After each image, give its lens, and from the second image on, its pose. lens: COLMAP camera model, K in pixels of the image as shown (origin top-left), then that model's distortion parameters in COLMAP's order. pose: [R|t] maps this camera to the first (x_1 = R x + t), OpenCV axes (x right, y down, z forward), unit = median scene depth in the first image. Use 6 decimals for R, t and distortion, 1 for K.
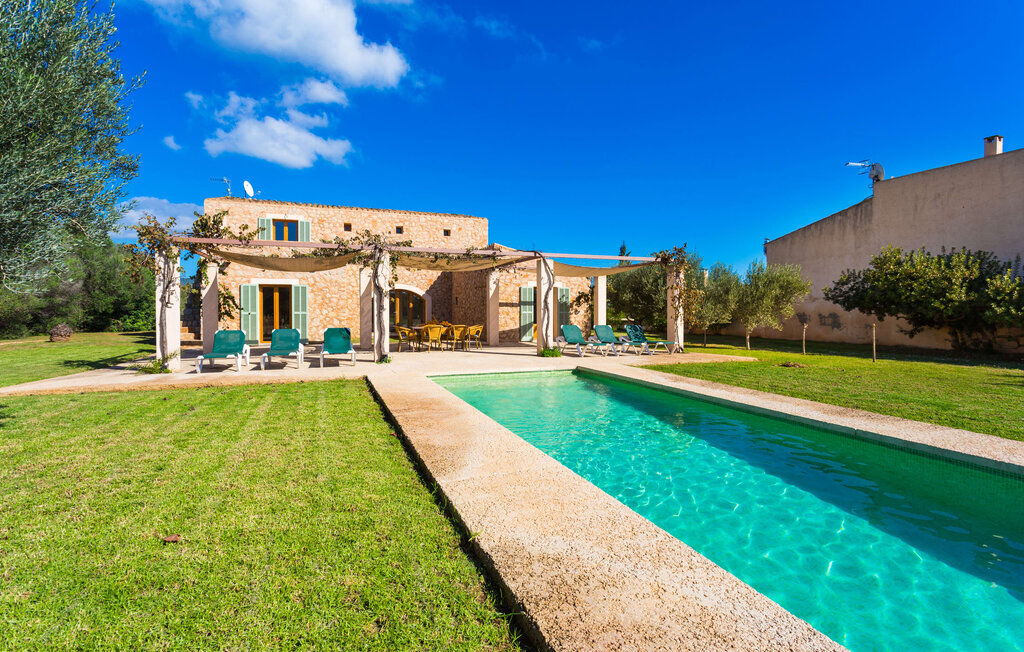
lens RADIAL K [[495.3, 0, 515.3], [0, 495.3, 313.5], [0, 0, 1]] dist [0.006463, 0.002520]
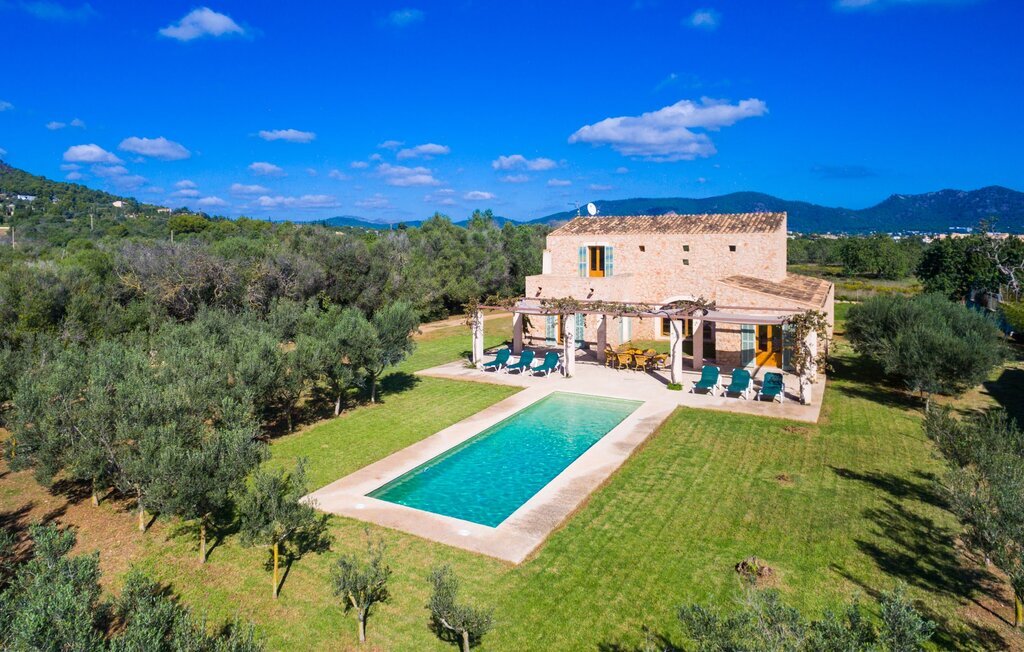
lens RADIAL K [[685.9, 0, 454.6], [0, 685.9, 274.5], [0, 0, 1]] dist [0.009591, 0.005375]
pose [[0.627889, 0.039272, -0.777311, 1.049782], [-0.001792, 0.998796, 0.049015, -0.296507], [0.778301, -0.029384, 0.627204, -0.634817]]
